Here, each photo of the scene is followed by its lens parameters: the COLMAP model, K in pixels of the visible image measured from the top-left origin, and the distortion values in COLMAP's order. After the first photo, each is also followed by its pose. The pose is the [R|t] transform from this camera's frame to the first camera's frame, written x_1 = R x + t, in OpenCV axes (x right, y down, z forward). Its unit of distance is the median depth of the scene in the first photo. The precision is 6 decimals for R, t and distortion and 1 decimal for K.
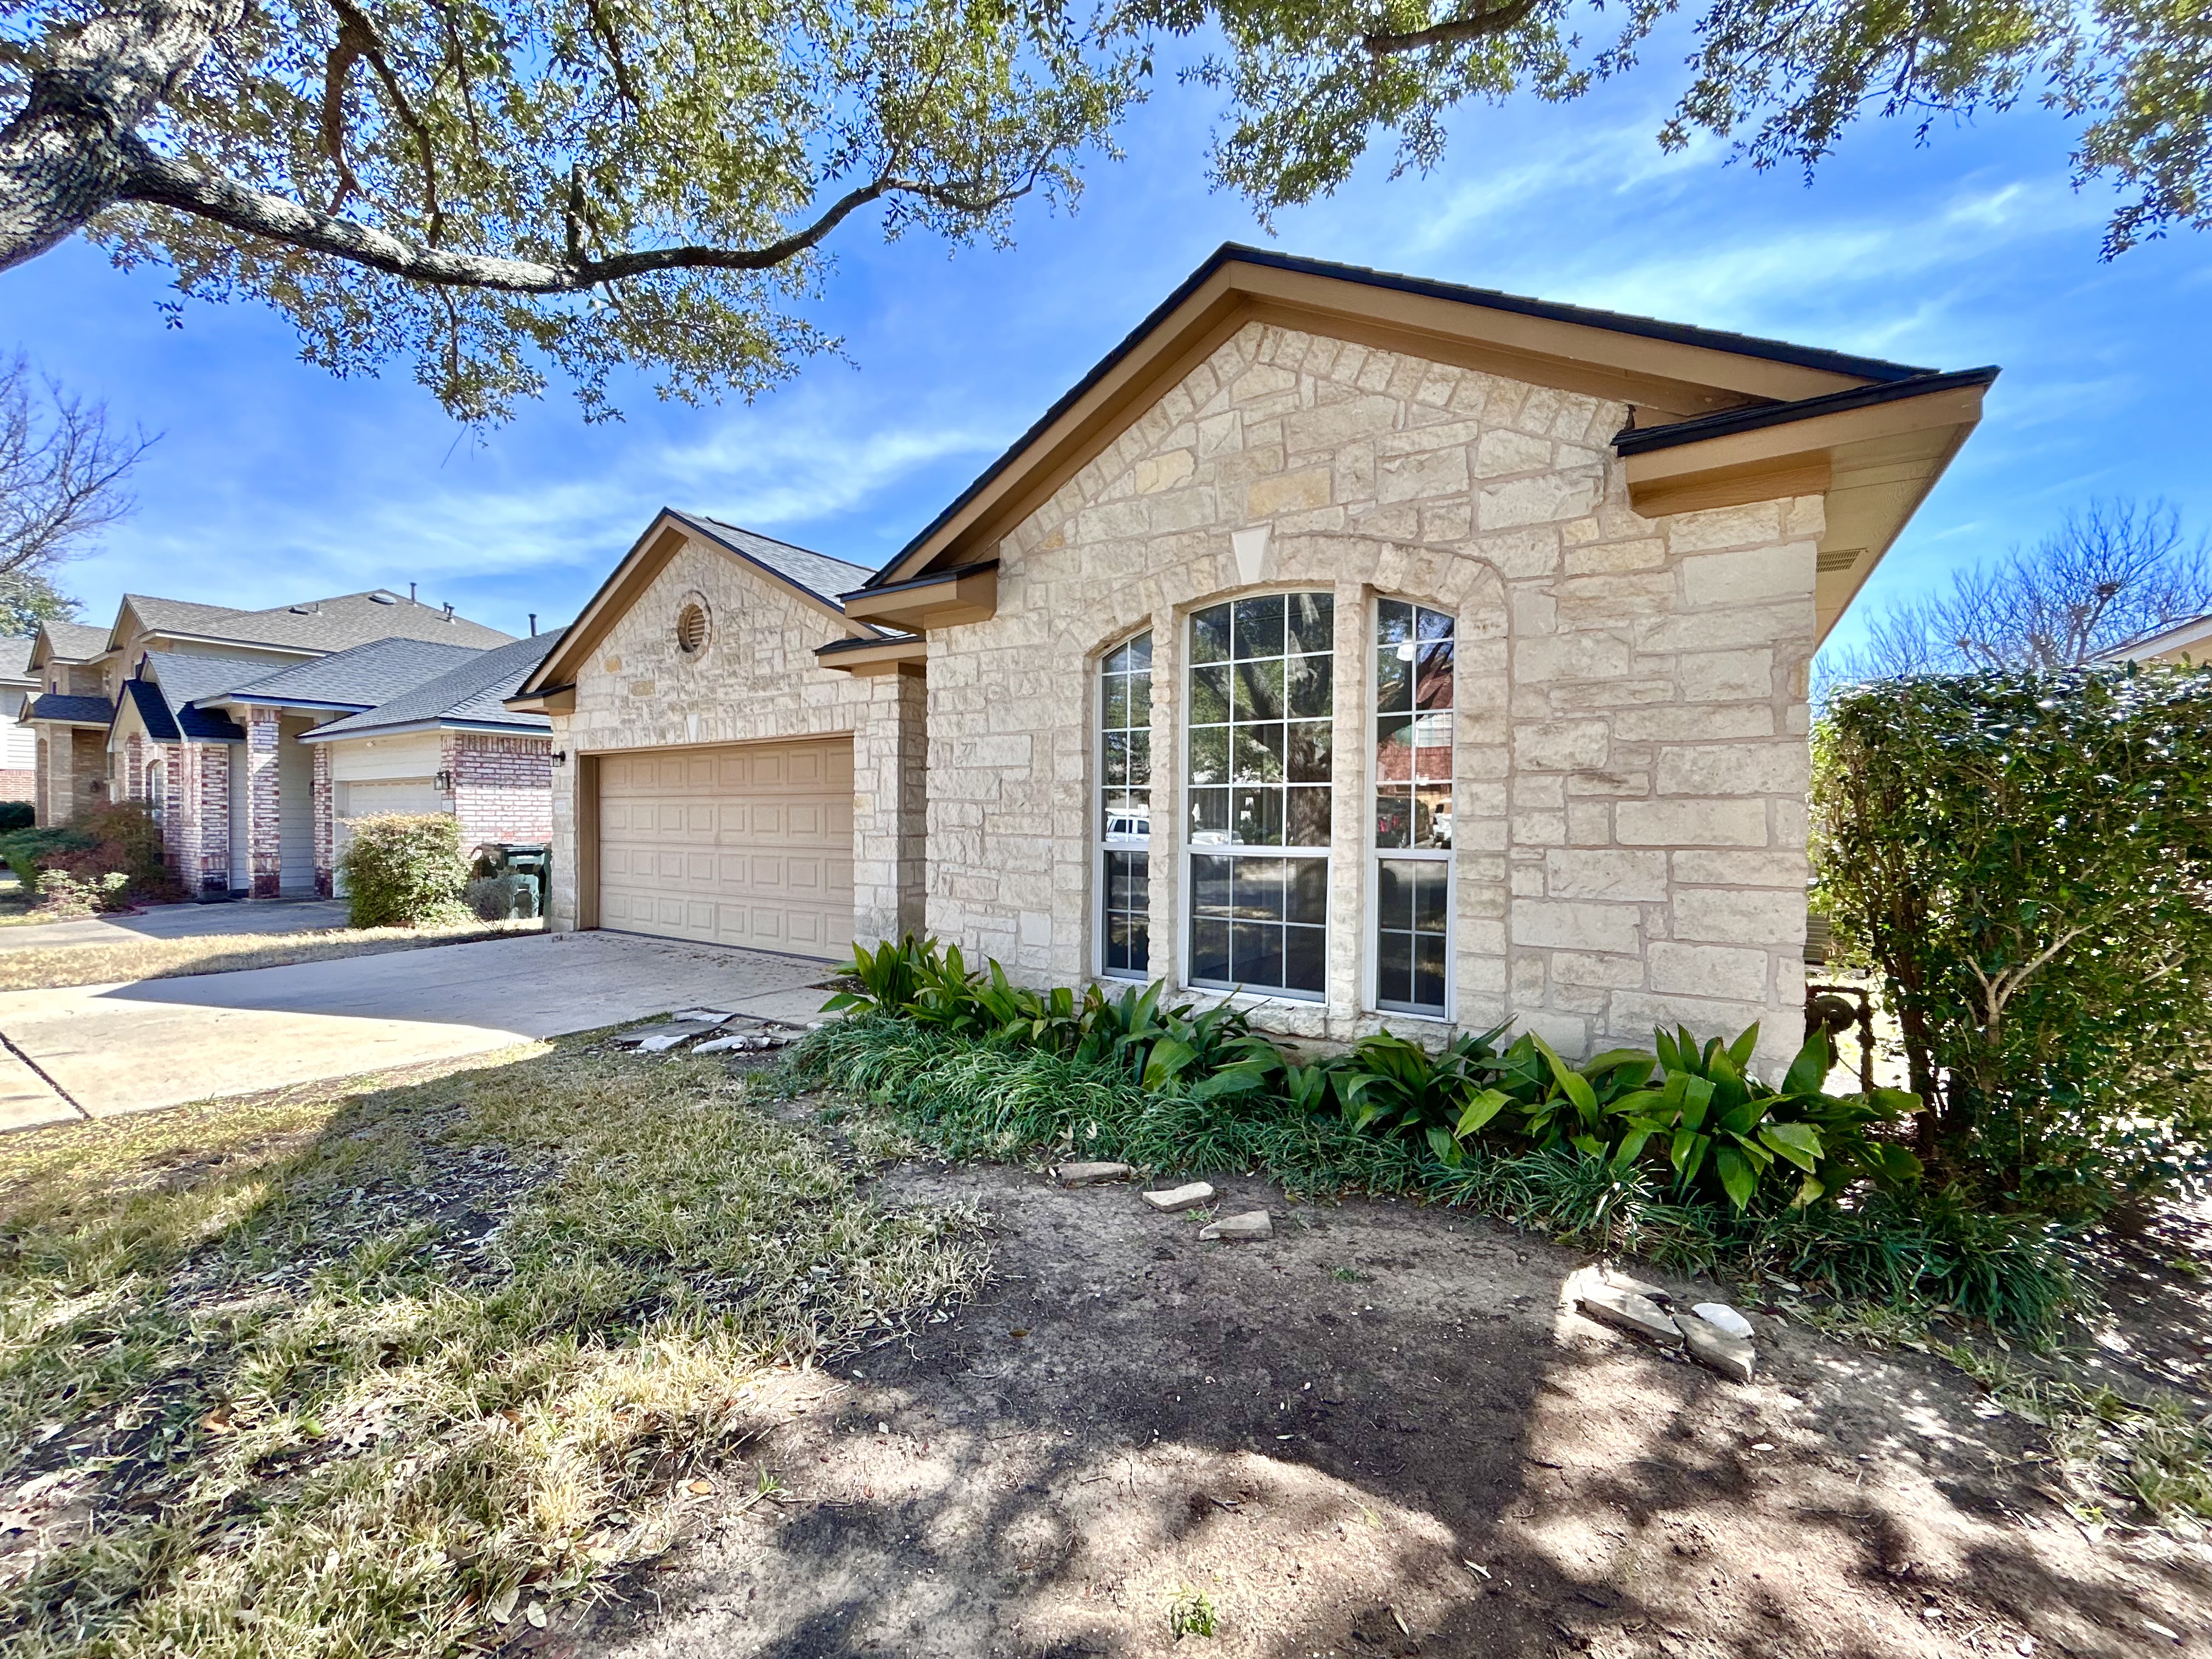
lens RADIAL K [[895.1, 0, 1106.6], [0, 895.1, 828.9], [0, 0, 1]] dist [0.001795, 0.000106]
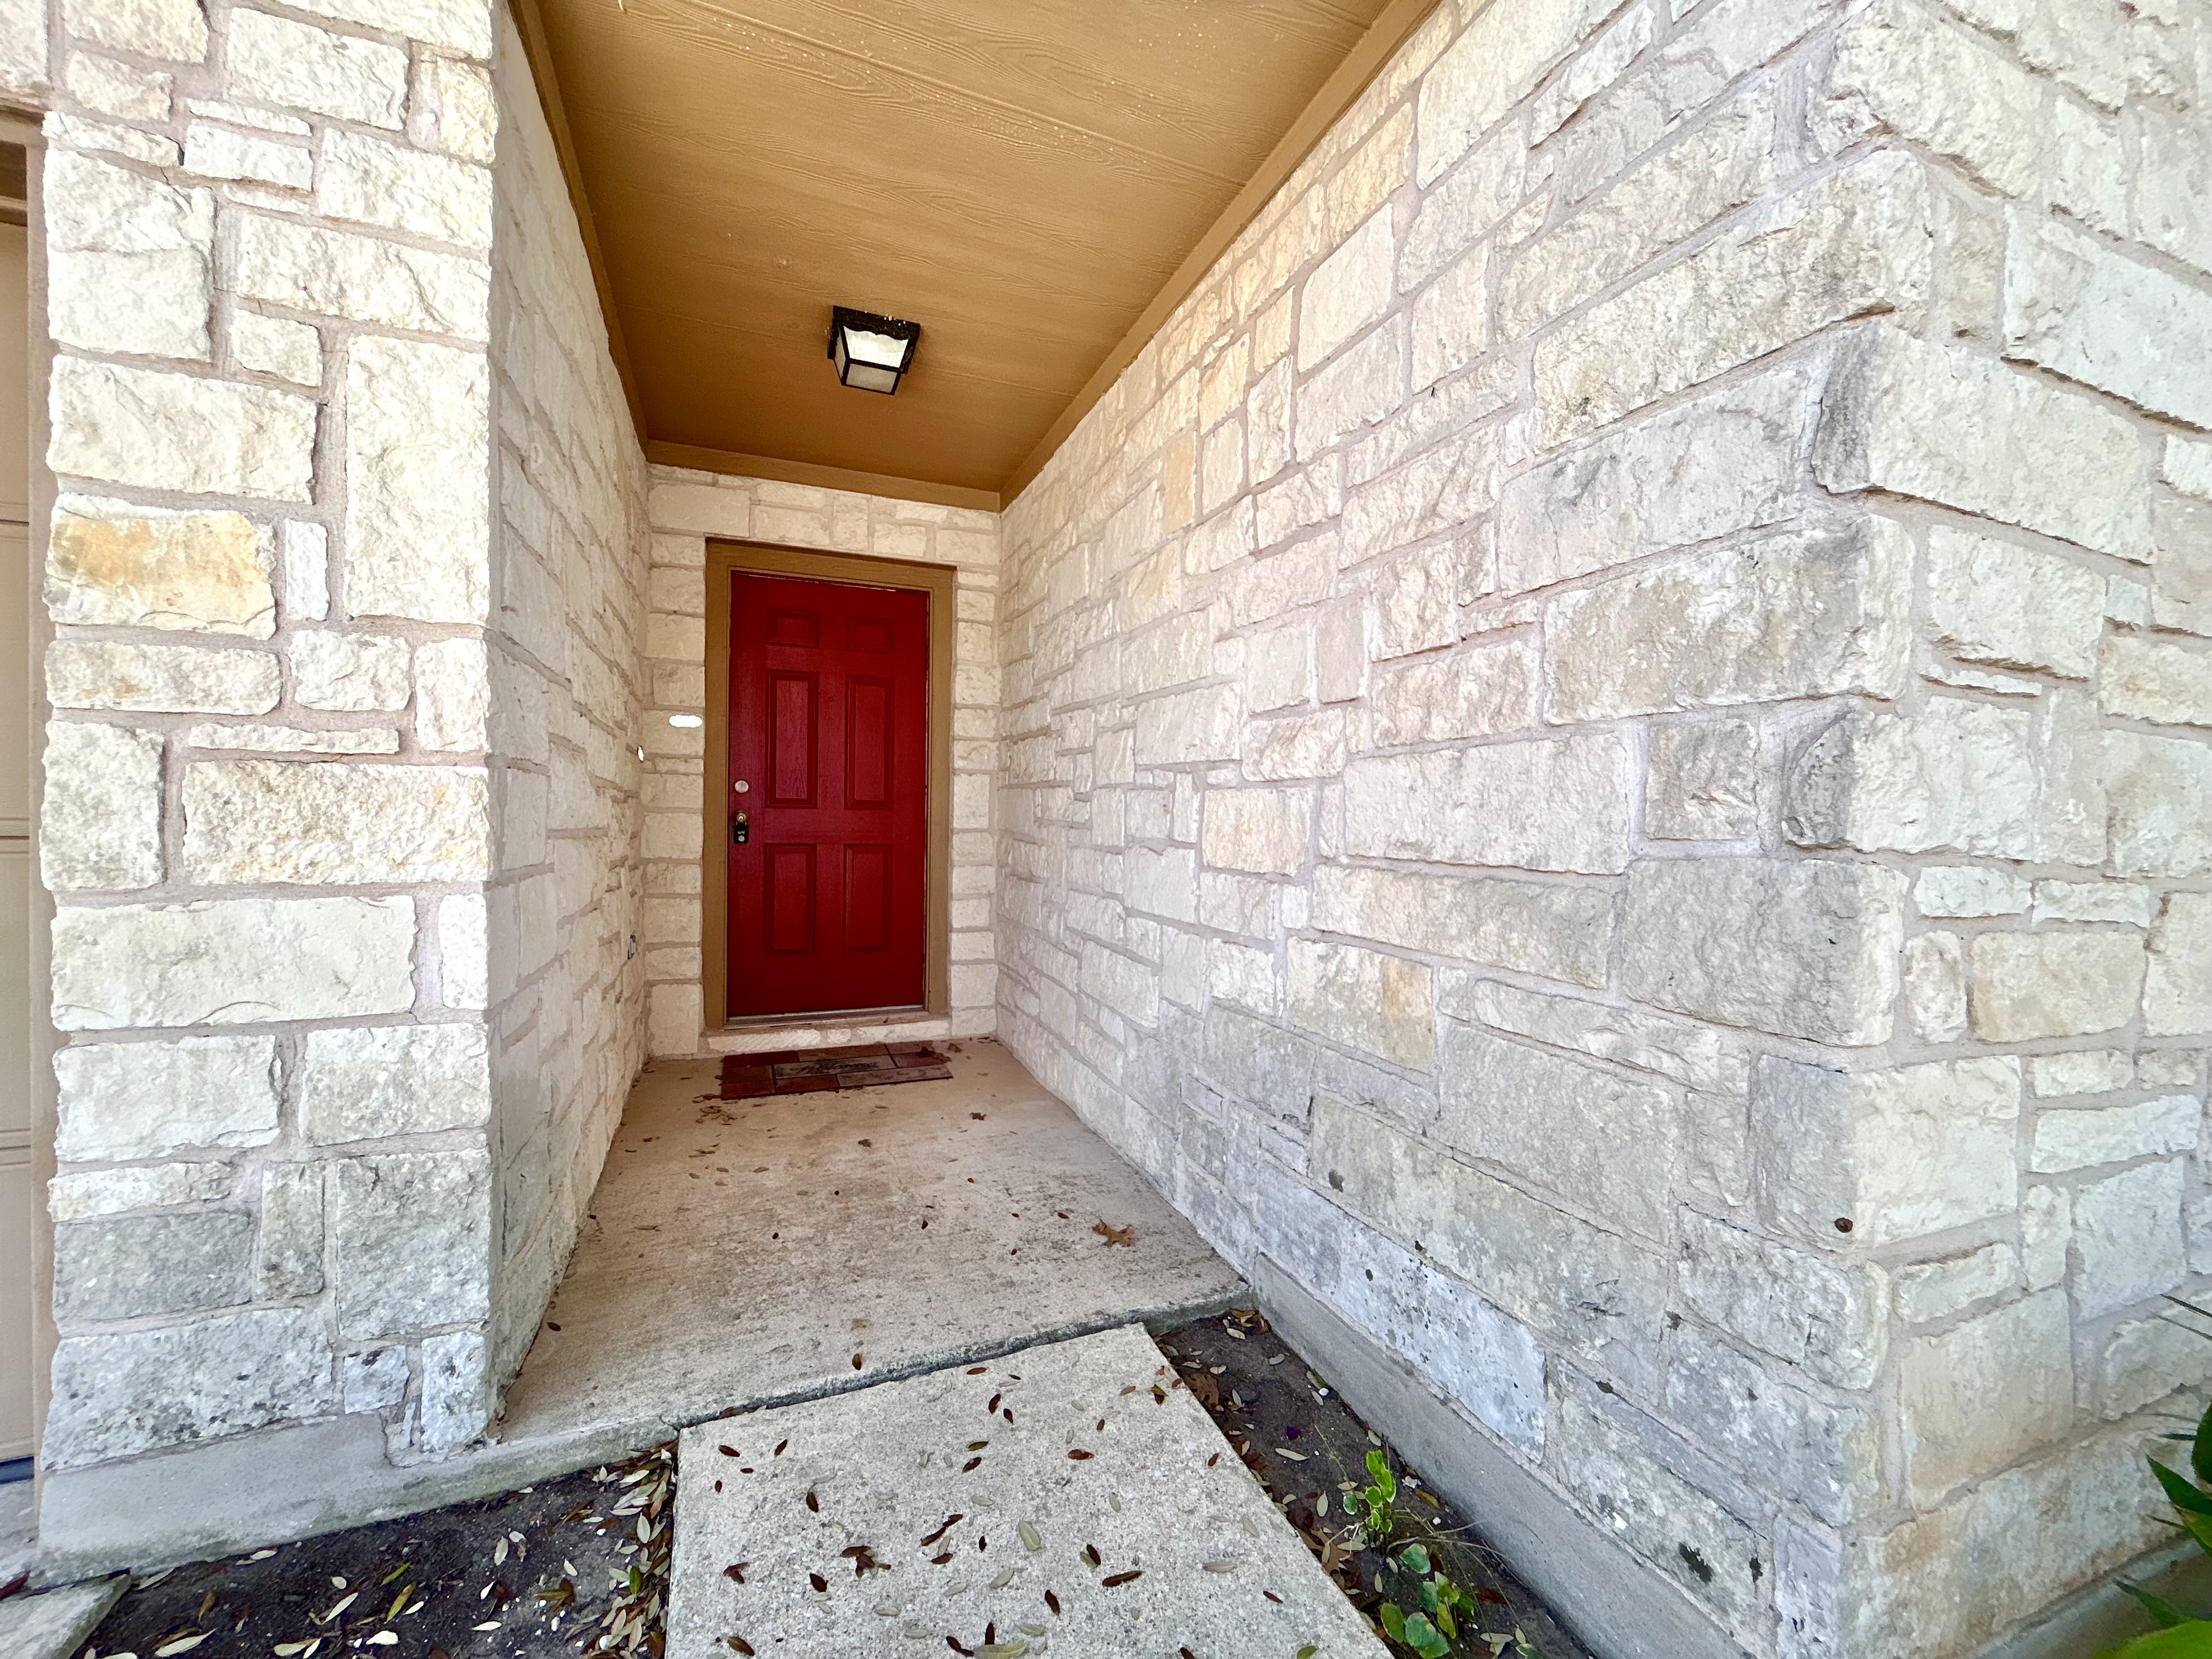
lens RADIAL K [[895.1, 0, 1107.5], [0, 895.1, 833.6], [0, 0, 1]] dist [0.001795, 0.000106]
pose [[0.561536, -0.009507, 0.827398, -0.261319], [0.000202, 0.999936, 0.011353, 0.018611], [-0.827452, -0.006208, 0.561502, 0.627801]]
